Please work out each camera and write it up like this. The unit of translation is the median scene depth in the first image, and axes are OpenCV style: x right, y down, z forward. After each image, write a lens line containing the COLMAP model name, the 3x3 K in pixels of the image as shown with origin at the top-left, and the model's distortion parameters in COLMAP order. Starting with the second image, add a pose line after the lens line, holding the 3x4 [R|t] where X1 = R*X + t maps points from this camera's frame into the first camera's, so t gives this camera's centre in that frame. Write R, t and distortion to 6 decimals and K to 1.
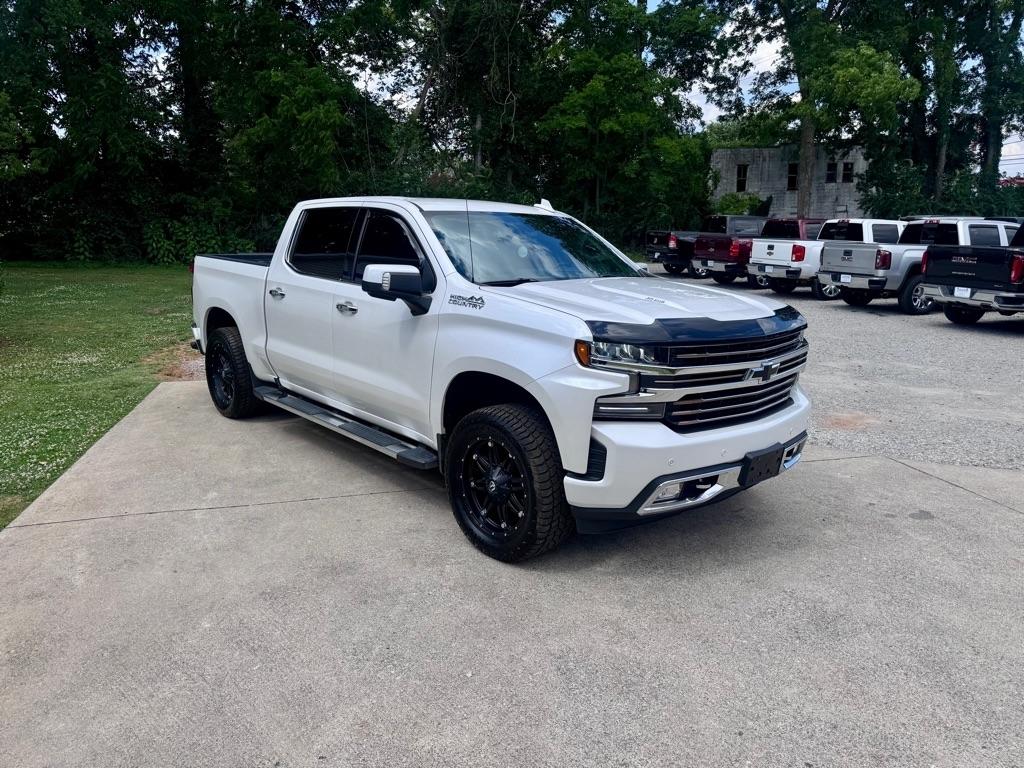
lens RADIAL K [[710.3, 0, 514.2], [0, 710.3, 379.7], [0, 0, 1]] dist [0.051239, -0.066729]
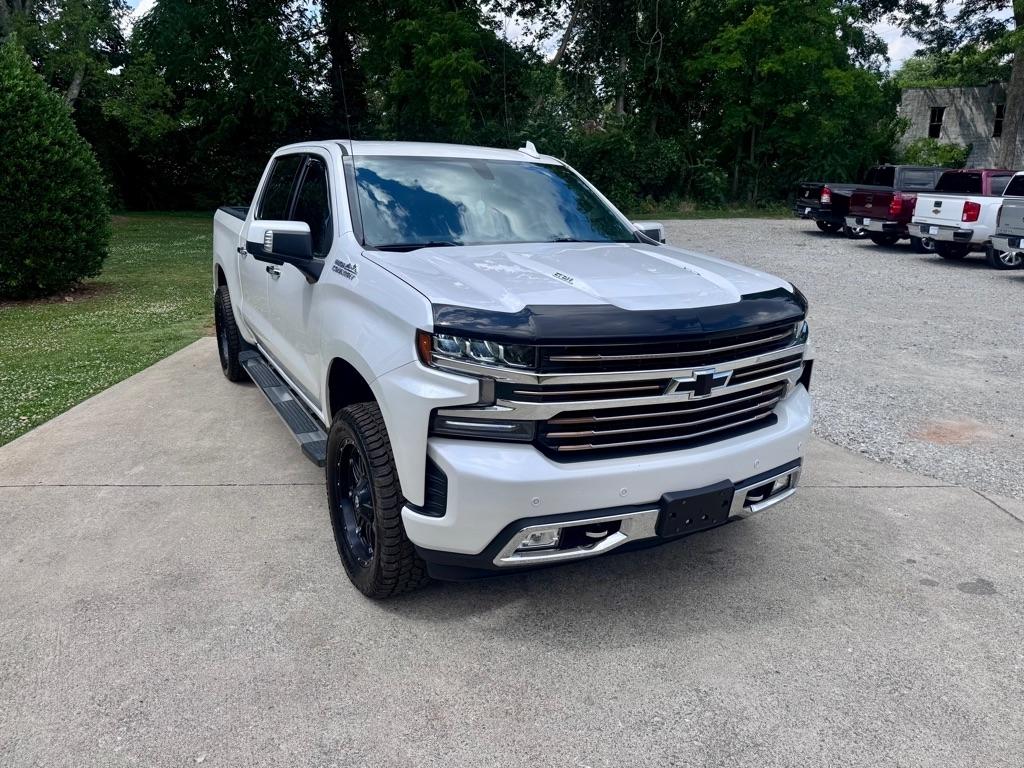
lens RADIAL K [[714.9, 0, 511.7], [0, 714.9, 381.9], [0, 0, 1]] dist [0.034802, -0.045232]
pose [[0.974556, 0.062104, -0.215367, 0.226160], [-0.048315, 0.996466, 0.068714, -0.036886], [0.218873, -0.056560, 0.974113, 0.185217]]
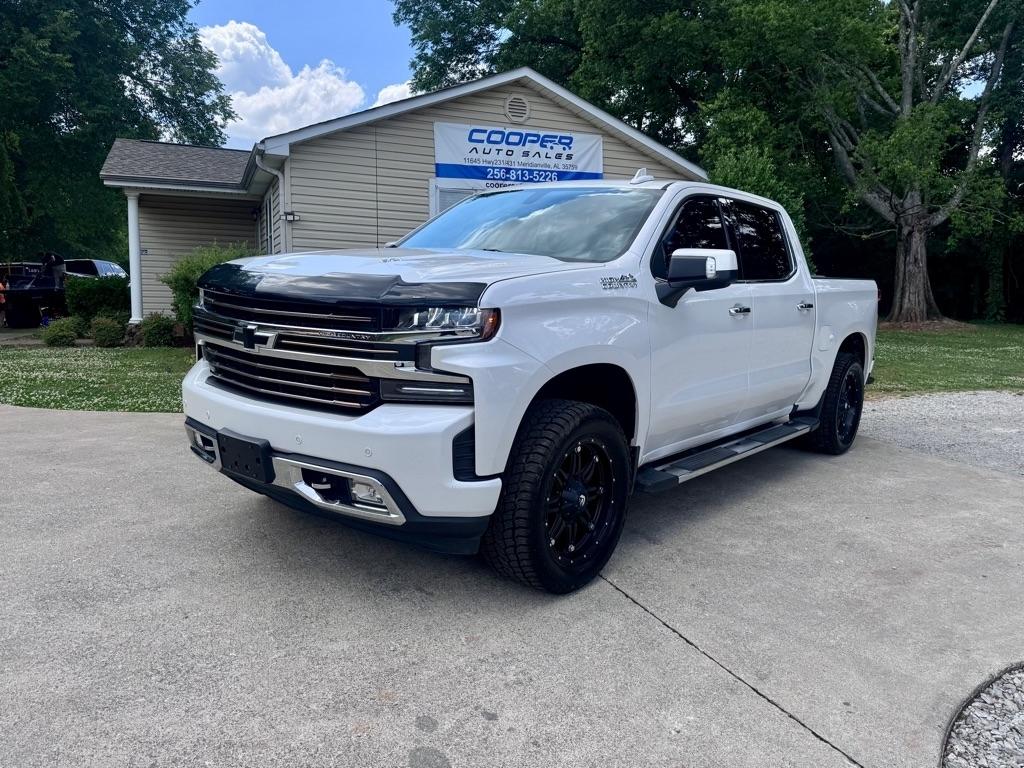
lens RADIAL K [[764.5, 0, 518.4], [0, 764.5, 385.6], [0, 0, 1]] dist [0.058705, -0.083247]
pose [[0.170882, 0.133347, -0.976226, 0.880012], [-0.239606, 0.966680, 0.090101, -0.075901], [0.955713, 0.218513, 0.197139, 0.797722]]
